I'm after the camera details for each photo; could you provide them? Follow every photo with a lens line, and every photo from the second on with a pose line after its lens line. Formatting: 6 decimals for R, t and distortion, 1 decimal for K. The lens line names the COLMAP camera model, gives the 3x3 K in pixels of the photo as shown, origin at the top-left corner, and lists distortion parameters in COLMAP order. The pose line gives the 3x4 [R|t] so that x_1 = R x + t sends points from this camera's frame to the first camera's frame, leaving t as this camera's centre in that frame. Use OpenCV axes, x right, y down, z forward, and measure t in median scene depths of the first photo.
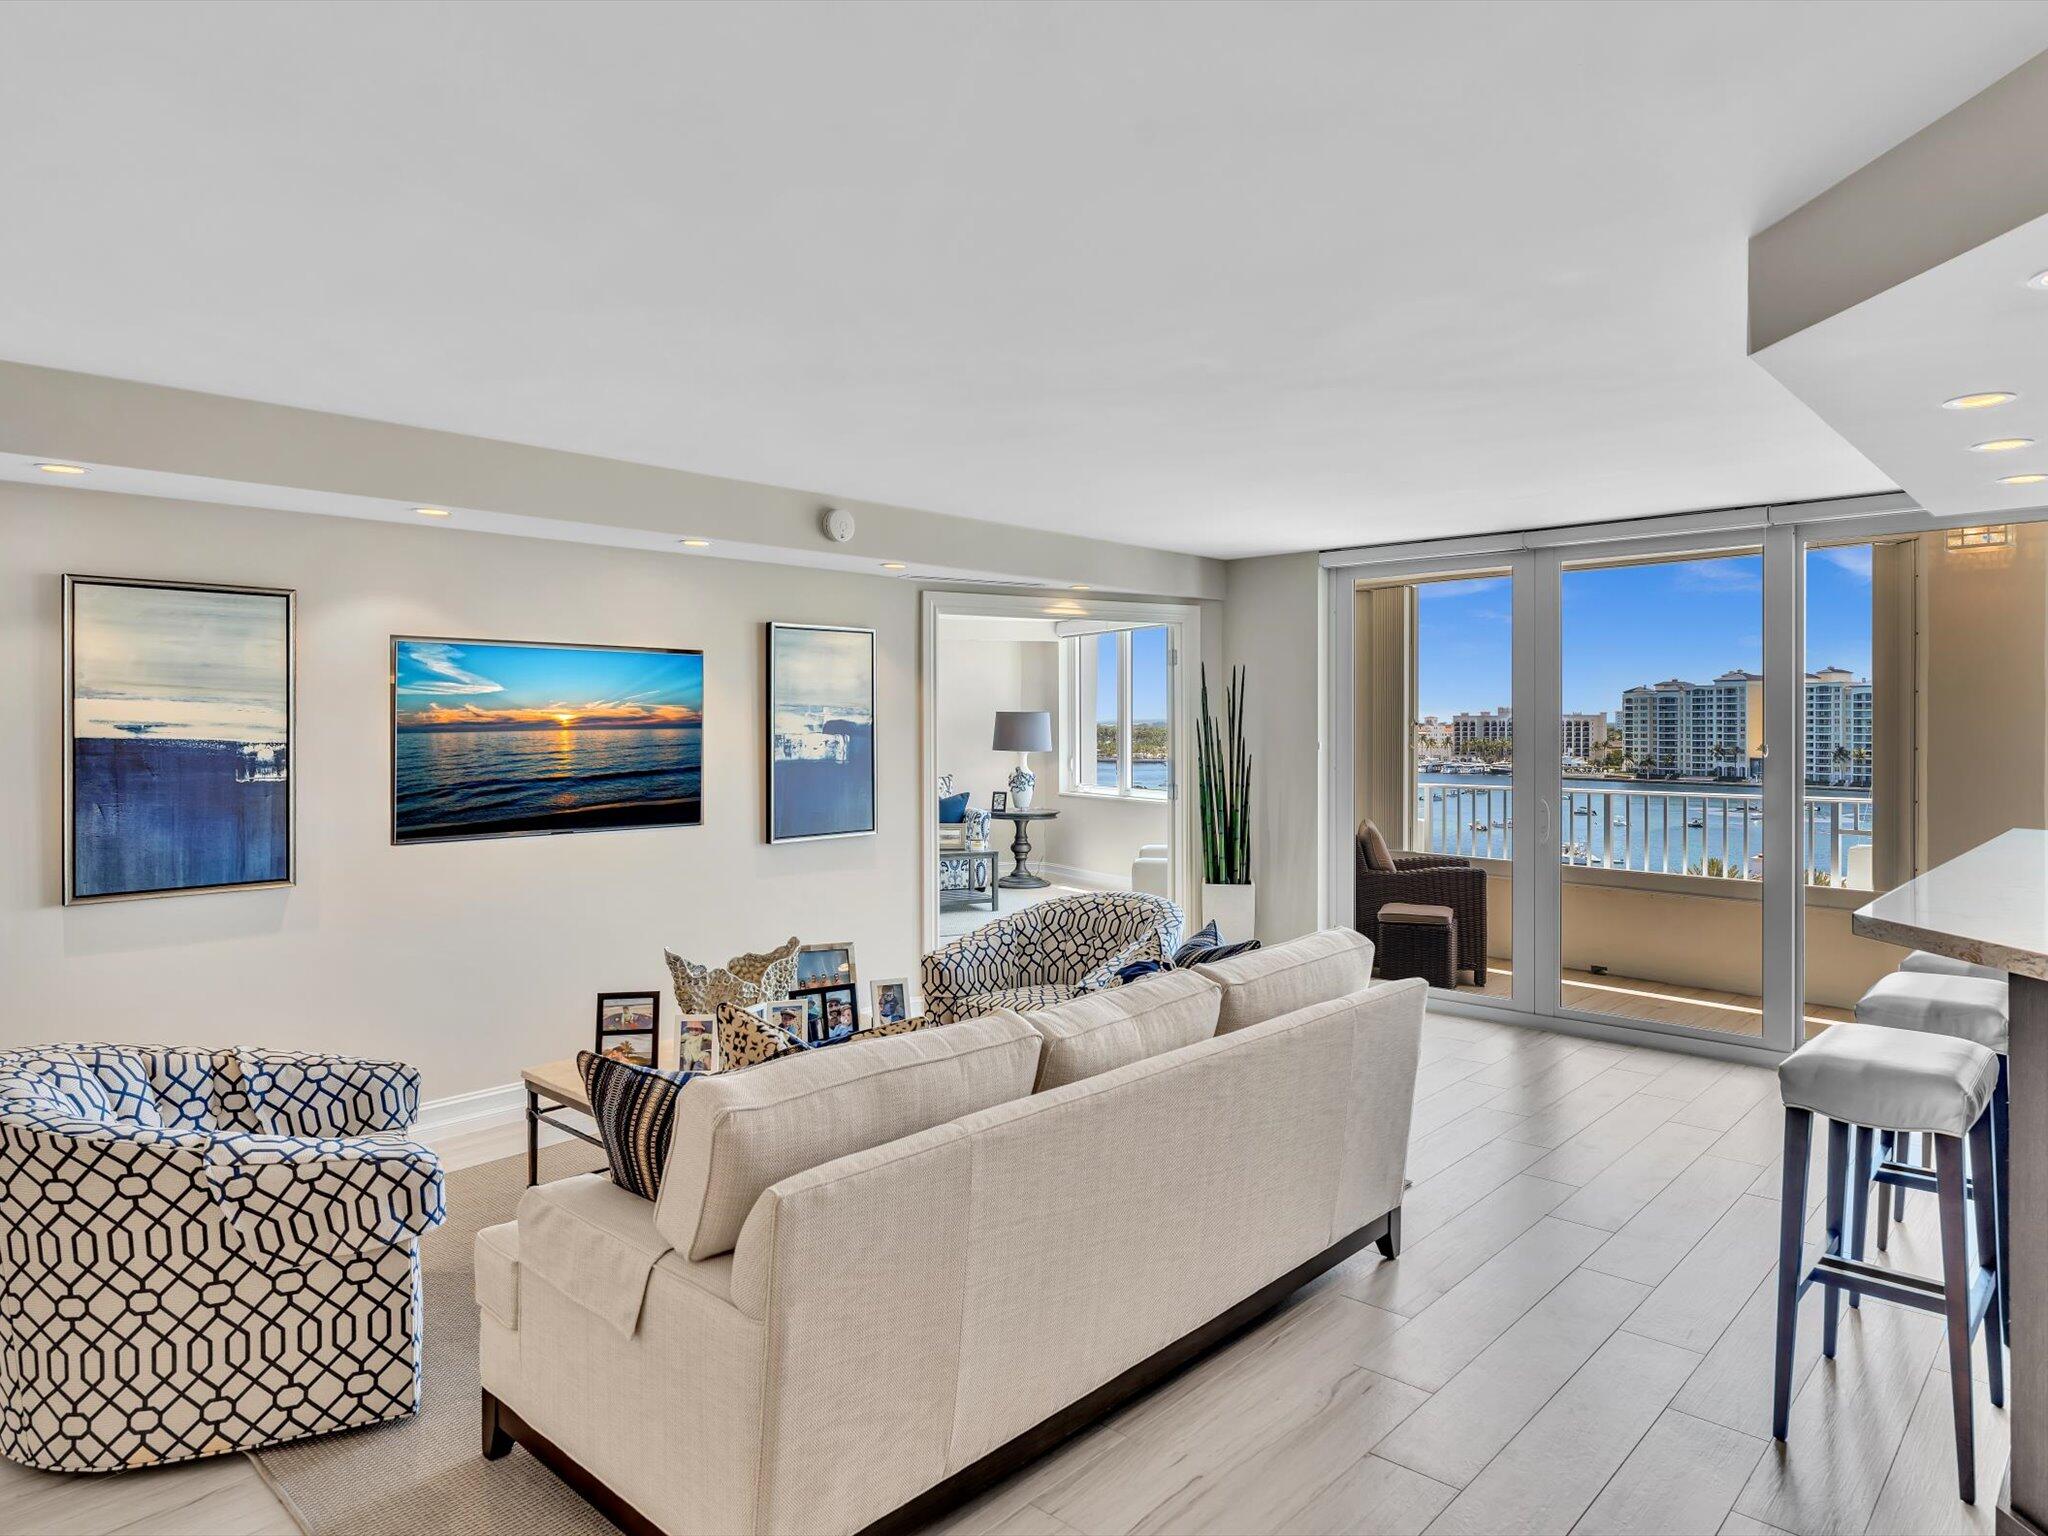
lens RADIAL K [[1267.1, 0, 1028.8], [0, 1267.1, 727.5], [0, 0, 1]] dist [-0.004703, 0.004697]
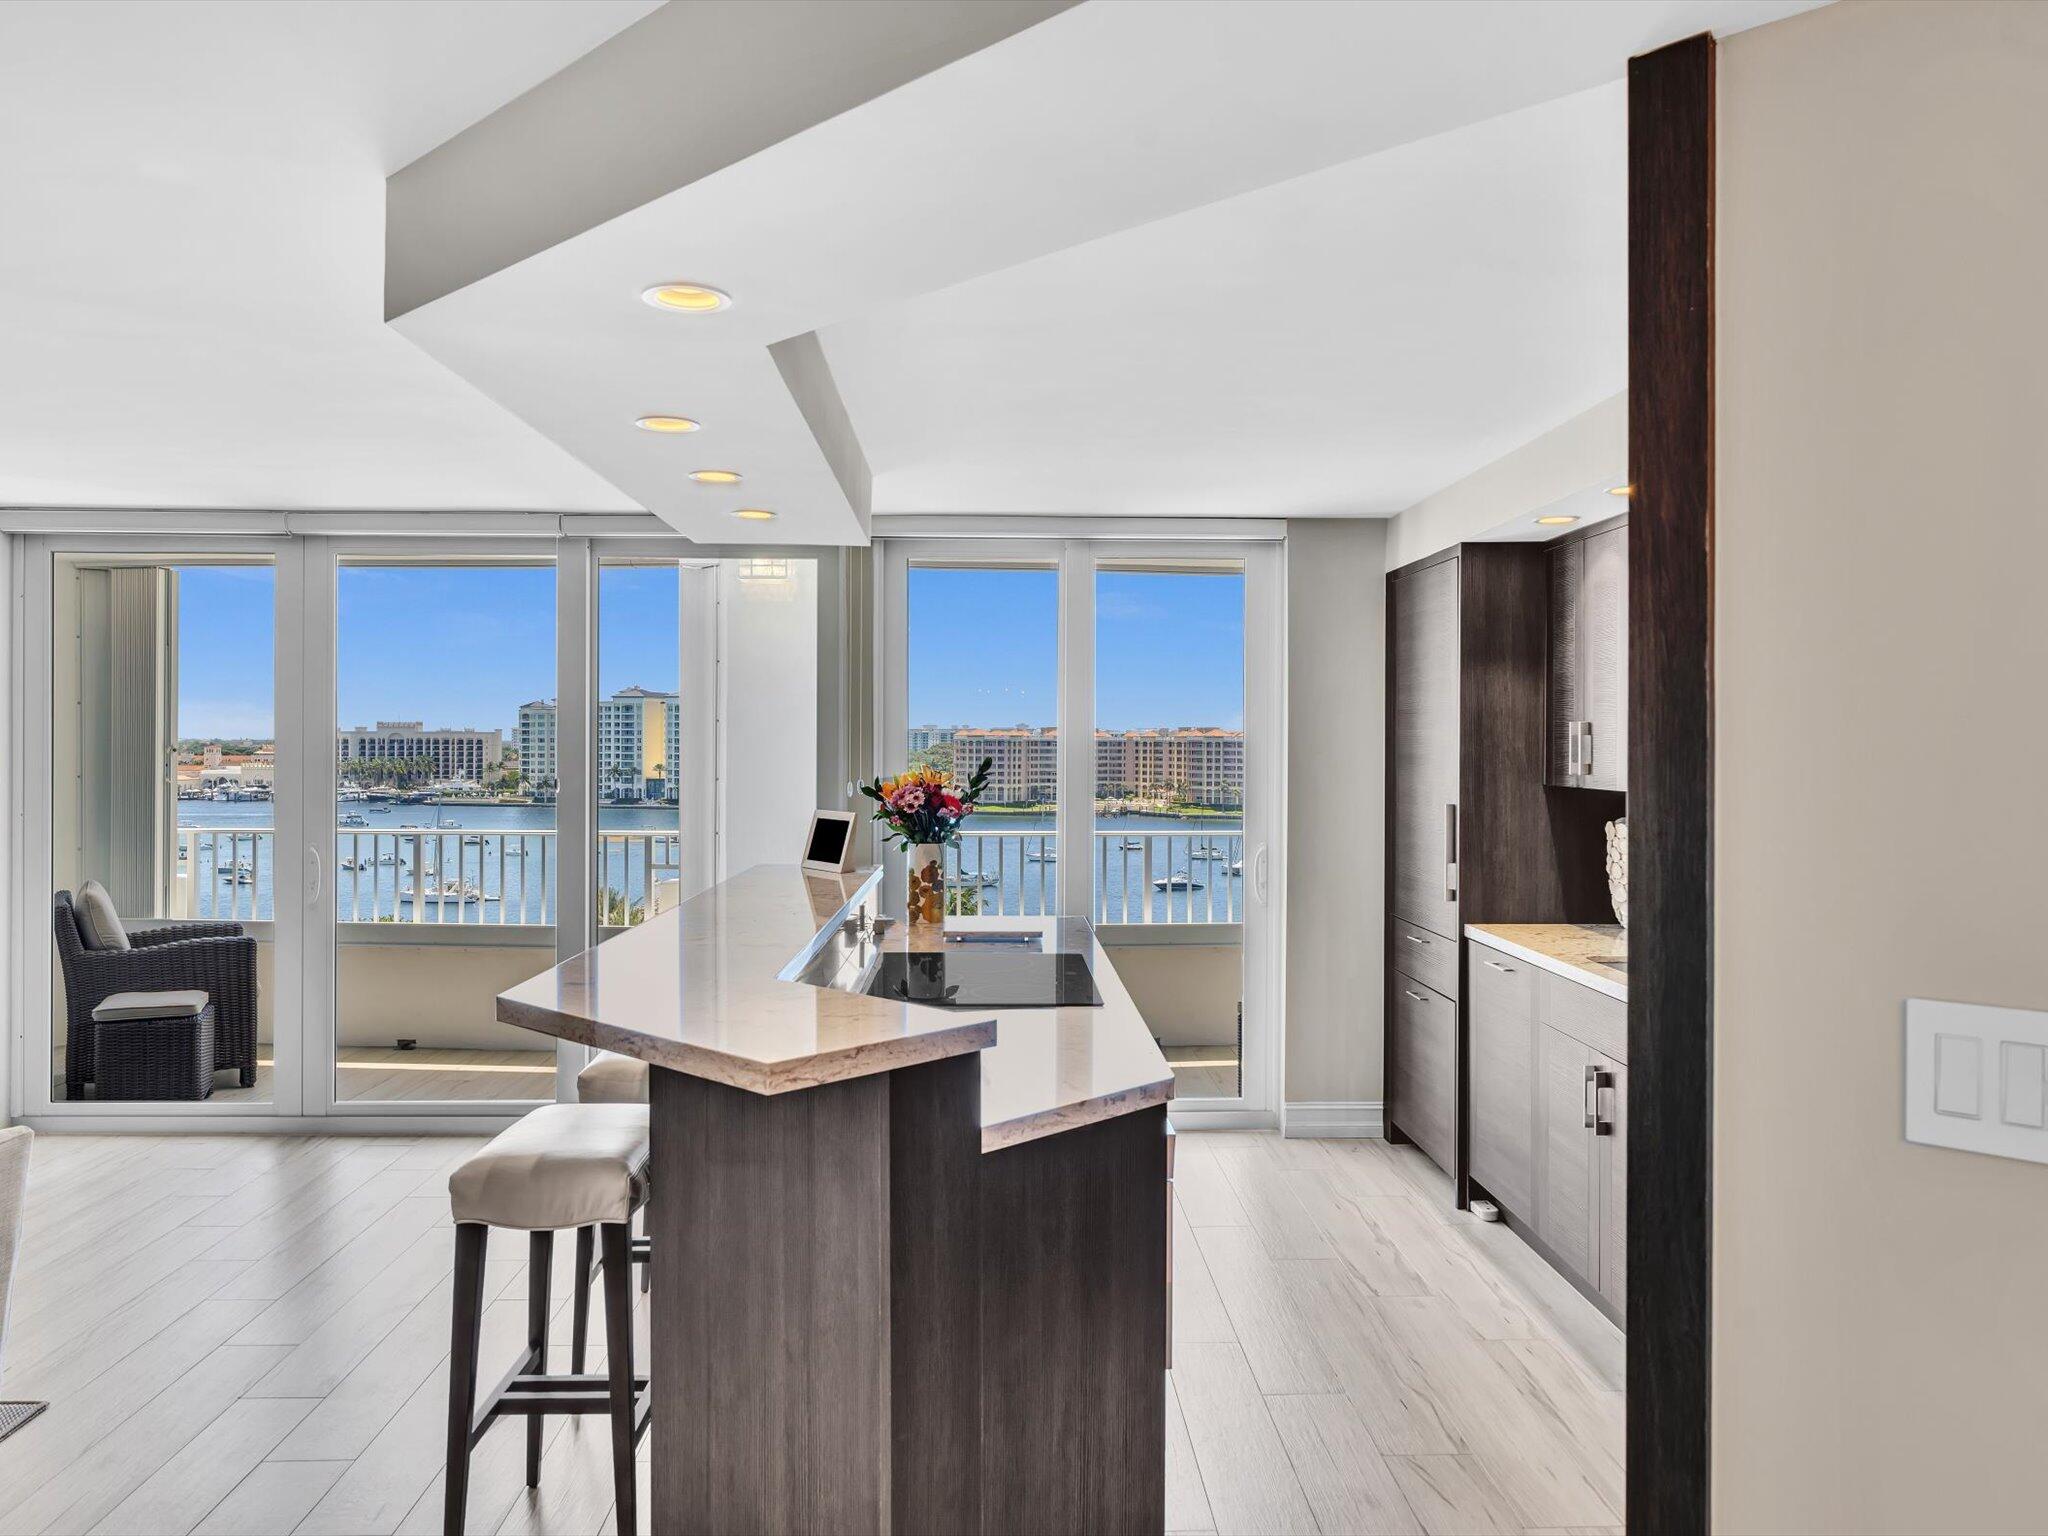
lens RADIAL K [[1480.3, 0, 1011.1], [0, 1480.3, 749.8], [0, 0, 1]] dist [0.003341, 0.003819]
pose [[0.725480, 0.001863, 0.688241, 0.084021], [-0.003745, 0.999992, 0.001241, -0.009103], [-0.688233, -0.003478, 0.725481, 0.012731]]
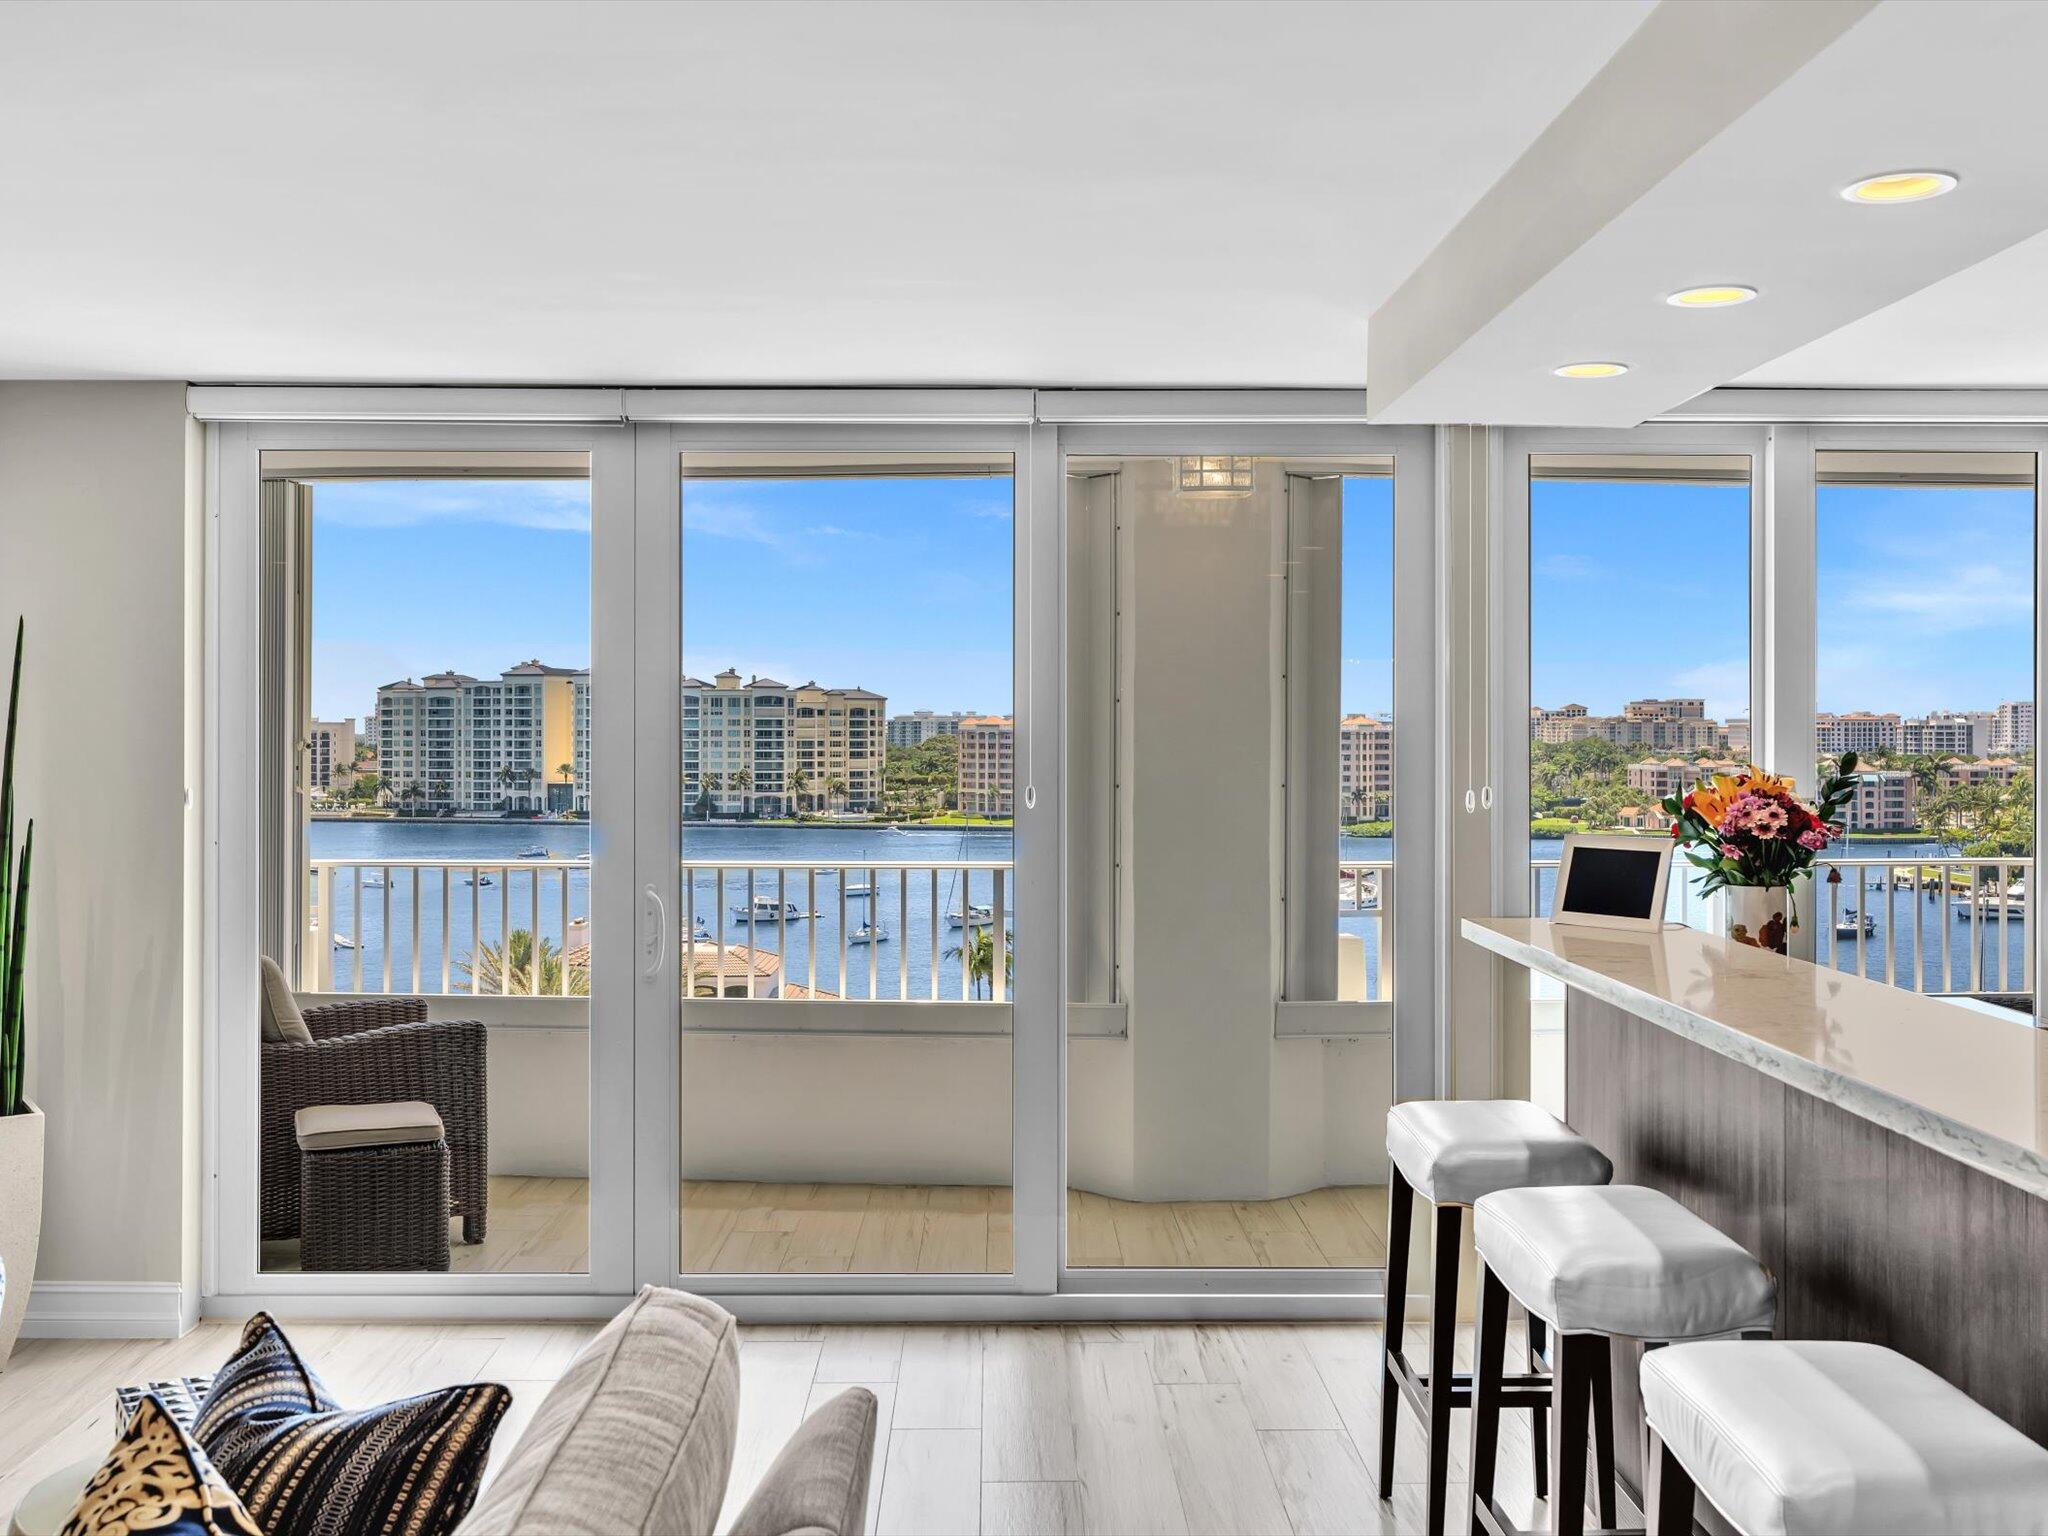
lens RADIAL K [[1977.5, 0, 1024.5], [0, 1977.5, 738.0], [0, 0, 1]] dist [0.007126, 0.000000]
pose [[0.727938, 0.001401, 0.685642, -0.055454], [-0.000300, 0.999998, -0.001724, -0.007556], [-0.685643, 0.001049, 0.727937, 0.297172]]
